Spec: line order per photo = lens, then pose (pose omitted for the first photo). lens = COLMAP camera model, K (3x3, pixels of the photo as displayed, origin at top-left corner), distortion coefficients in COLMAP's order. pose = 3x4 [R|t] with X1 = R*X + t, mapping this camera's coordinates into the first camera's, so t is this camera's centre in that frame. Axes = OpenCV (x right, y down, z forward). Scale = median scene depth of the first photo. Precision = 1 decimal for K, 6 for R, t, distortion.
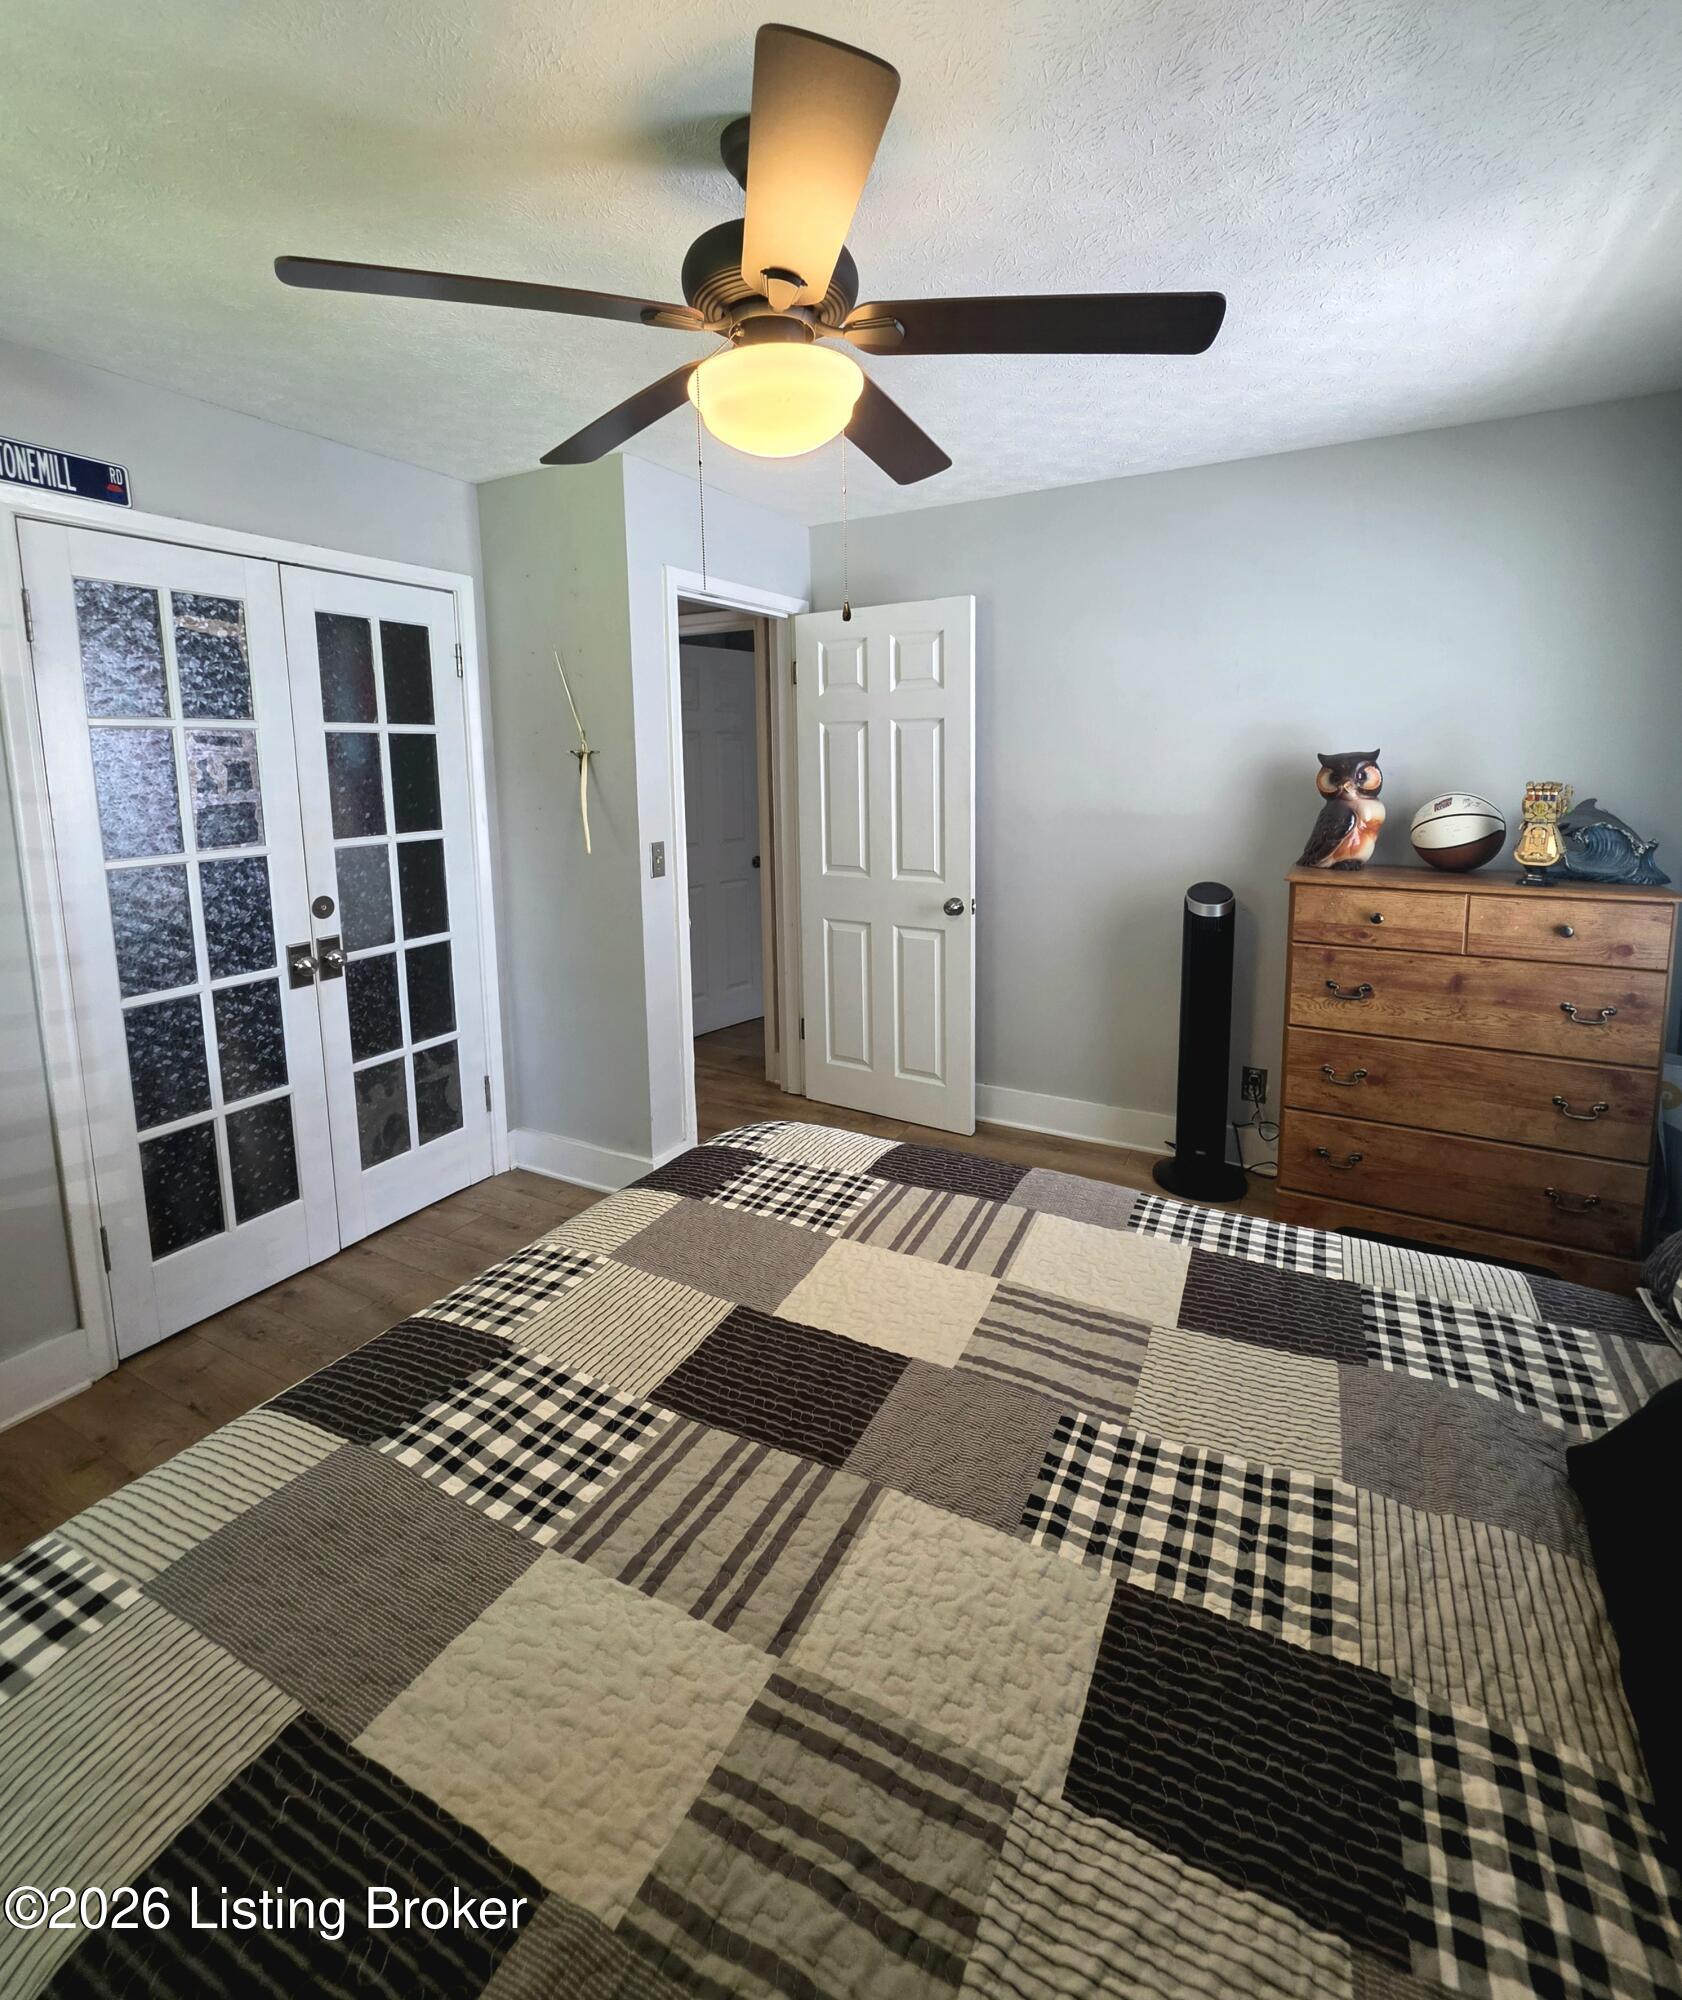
lens RADIAL K [[929.0, 0, 869.0], [0, 929.0, 1034.3], [0, 0, 1]] dist [-0.000091, 0.000293]
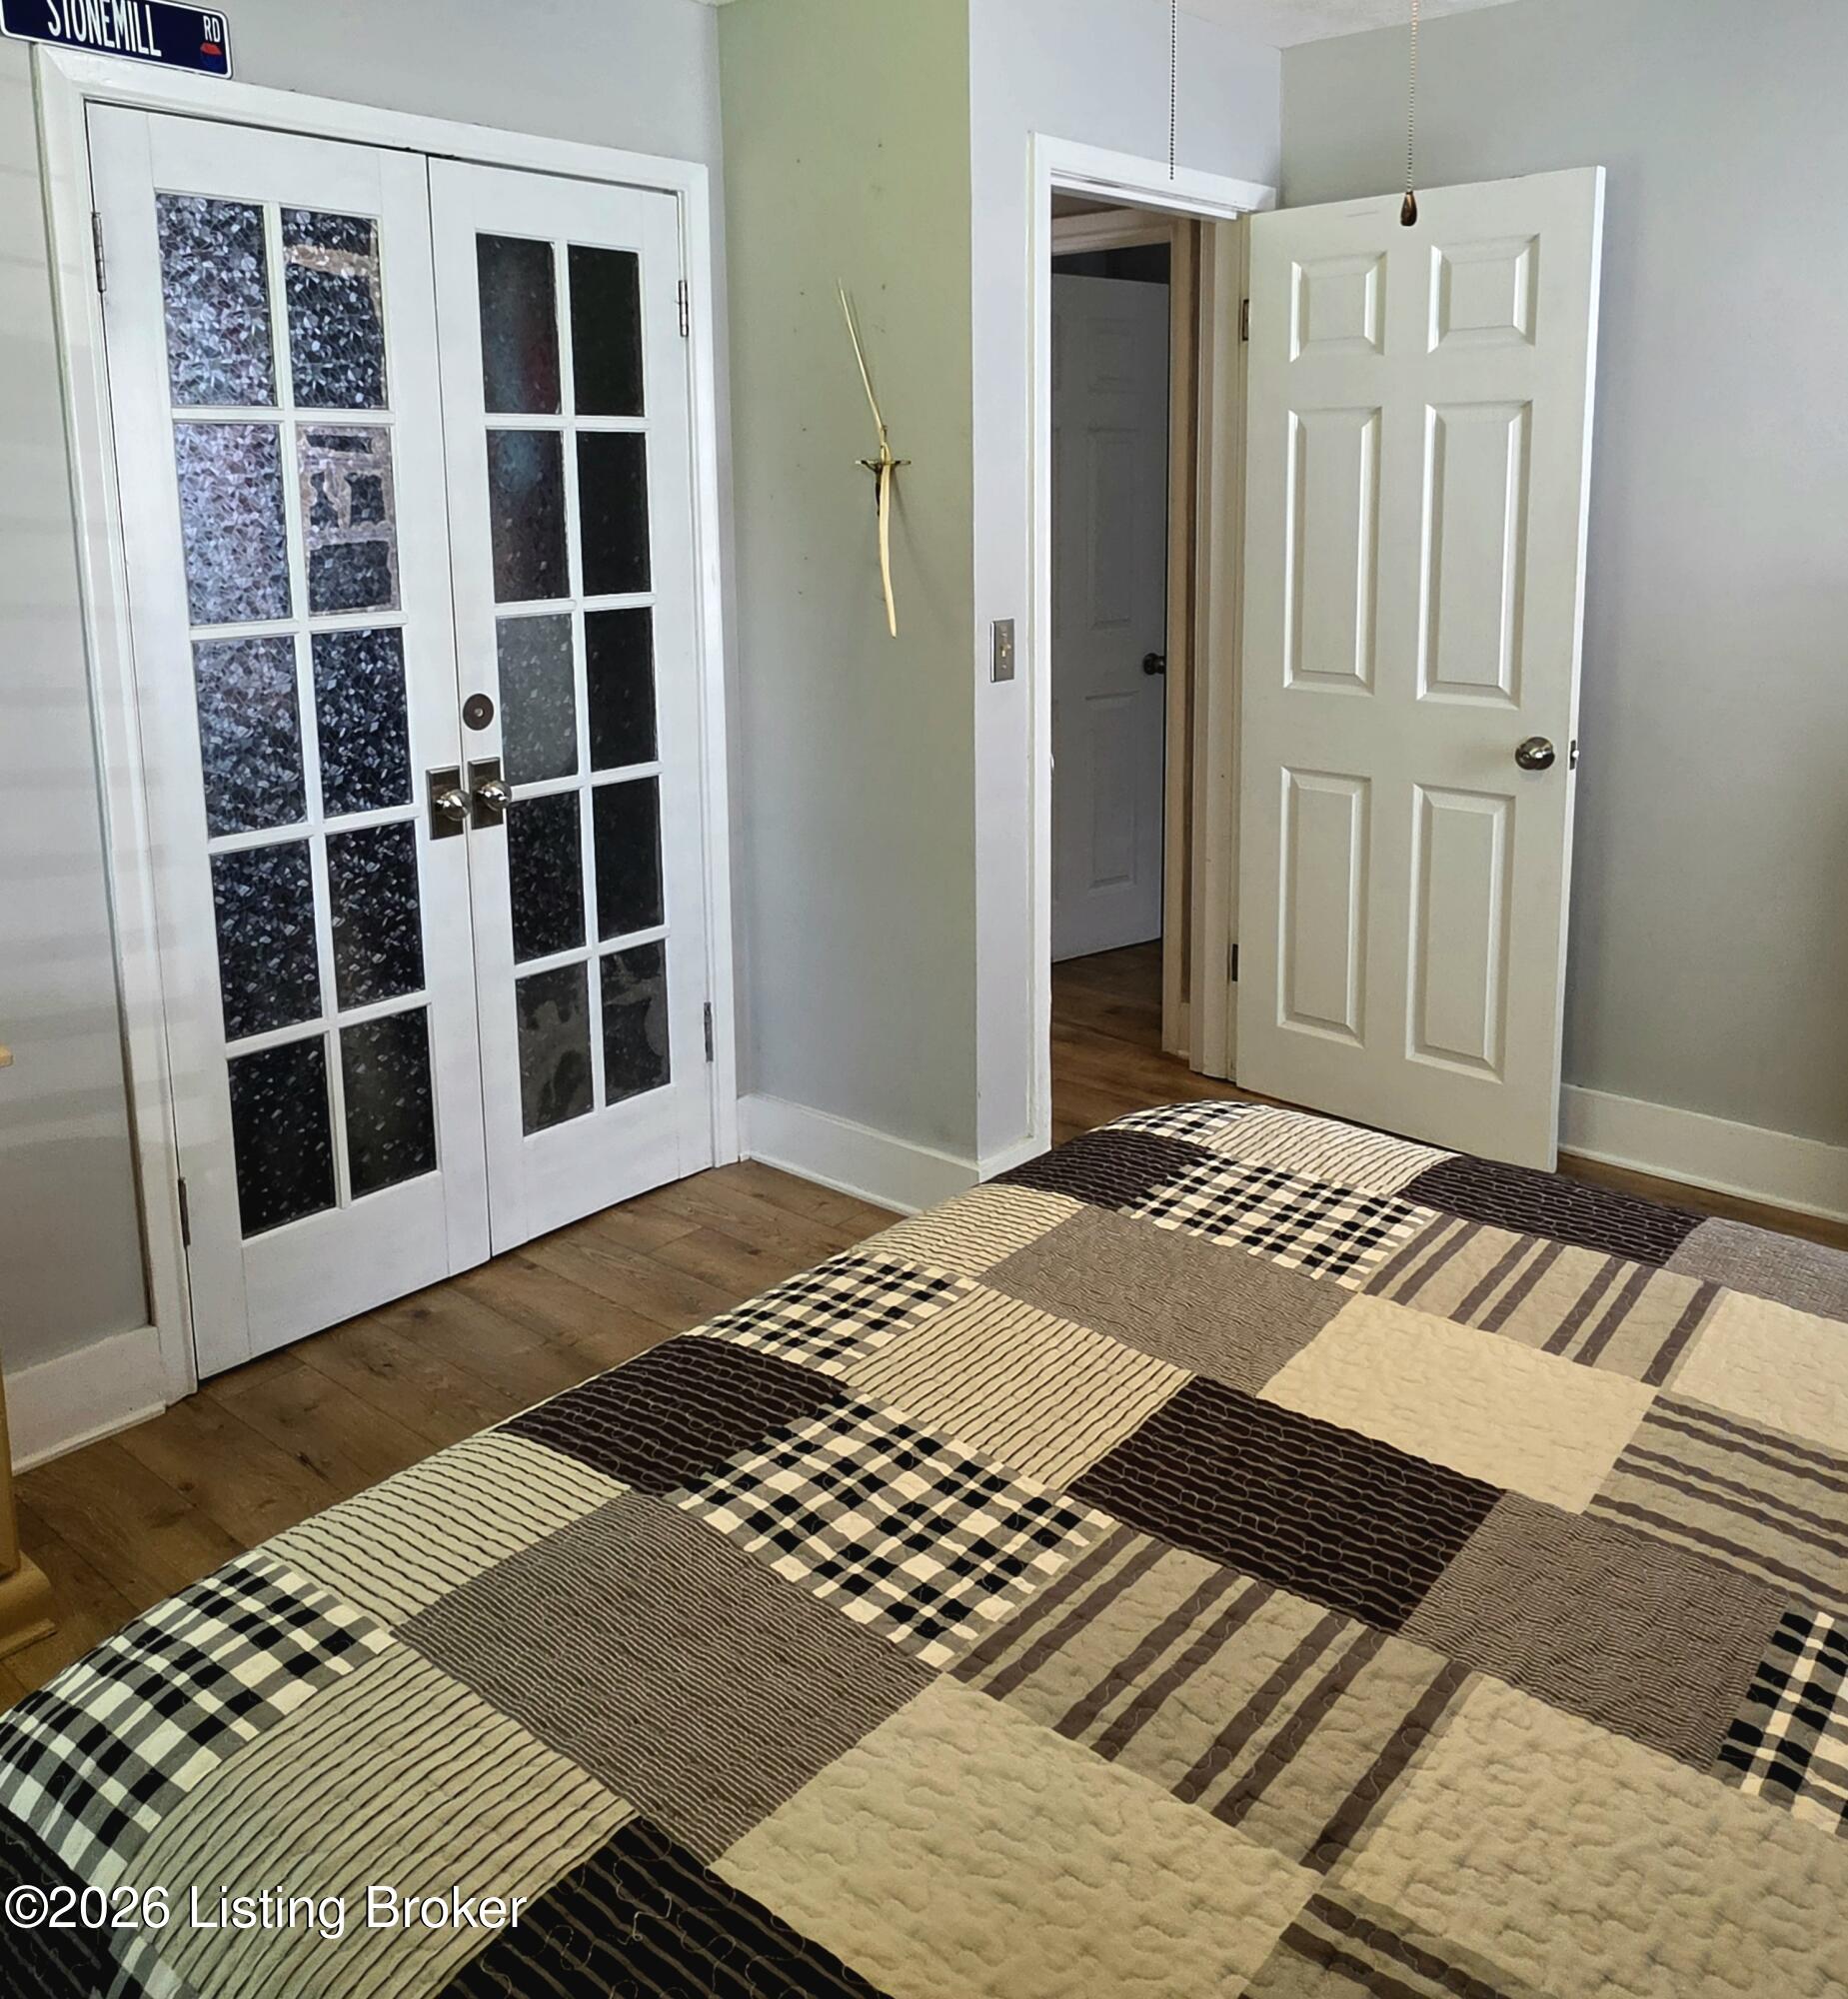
lens RADIAL K [[1718.0, 0, 924.8], [0, 1718.0, 999.4], [0, 0, 1]] dist [0.000178, -0.002674]
pose [[0.974434, 0.068021, -0.214128, -0.062368], [-0.066966, 0.997681, 0.012186, 0.032389], [0.214460, 0.002465, 0.976730, -0.085016]]
